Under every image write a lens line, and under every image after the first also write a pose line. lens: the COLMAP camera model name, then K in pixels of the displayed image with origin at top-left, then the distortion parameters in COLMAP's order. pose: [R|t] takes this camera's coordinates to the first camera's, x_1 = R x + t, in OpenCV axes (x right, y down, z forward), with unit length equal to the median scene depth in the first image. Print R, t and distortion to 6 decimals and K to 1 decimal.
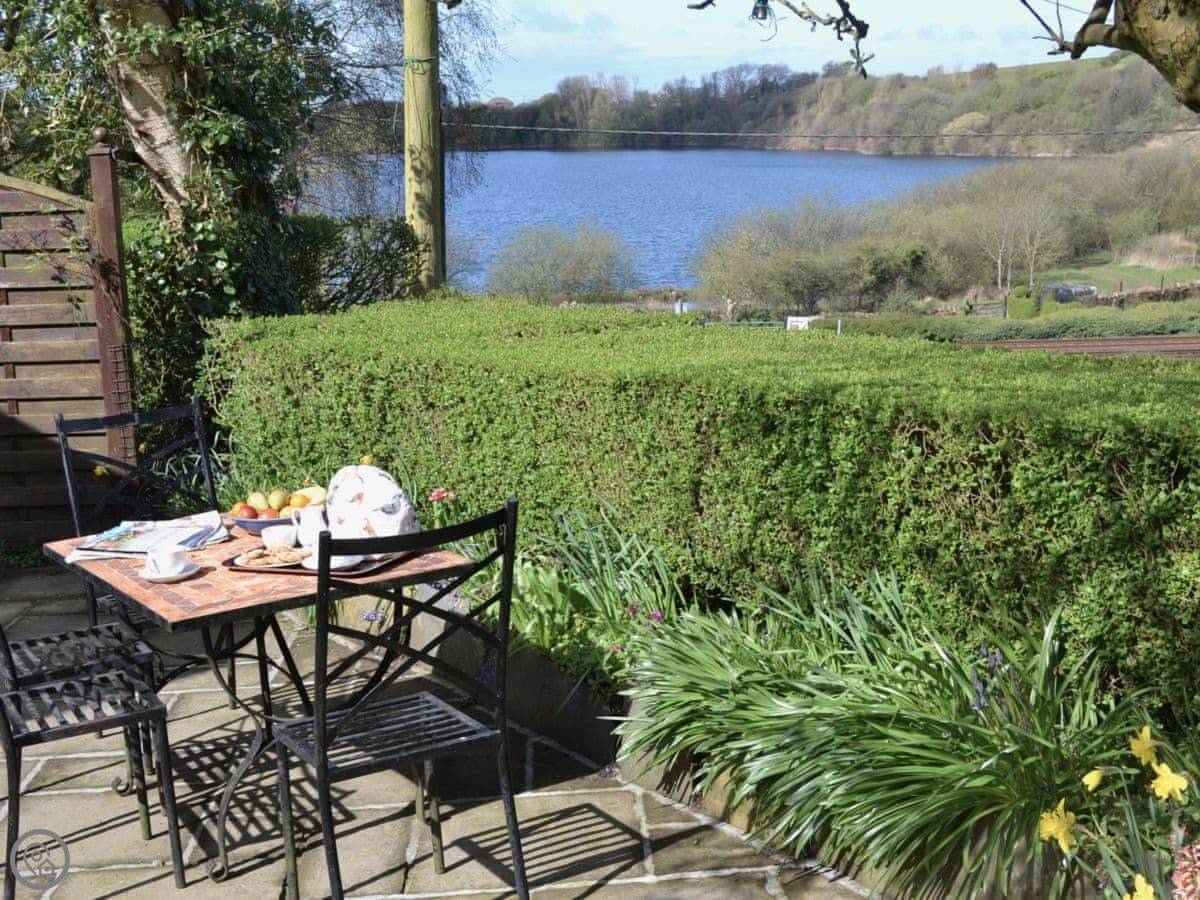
lens RADIAL K [[1235.7, 0, 600.1], [0, 1235.7, 447.9], [0, 0, 1]] dist [-0.013811, 0.000000]
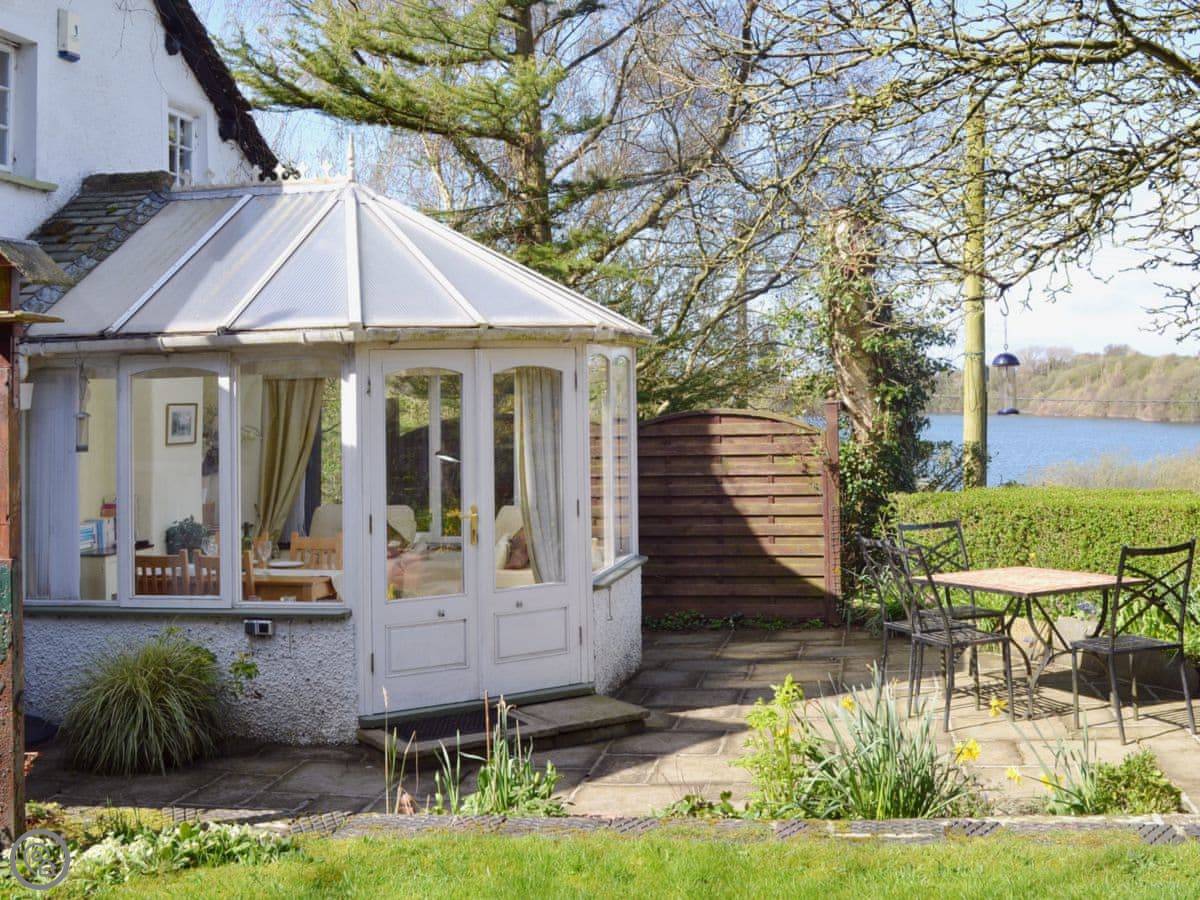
lens RADIAL K [[1235.7, 0, 600.7], [0, 1235.7, 453.4], [0, 0, 1]] dist [-0.013811, 0.000000]
pose [[0.987225, 0.012568, -0.158838, -0.447586], [-0.045486, 0.977631, -0.205351, 0.228796], [0.152704, 0.209953, 0.965713, -0.819234]]
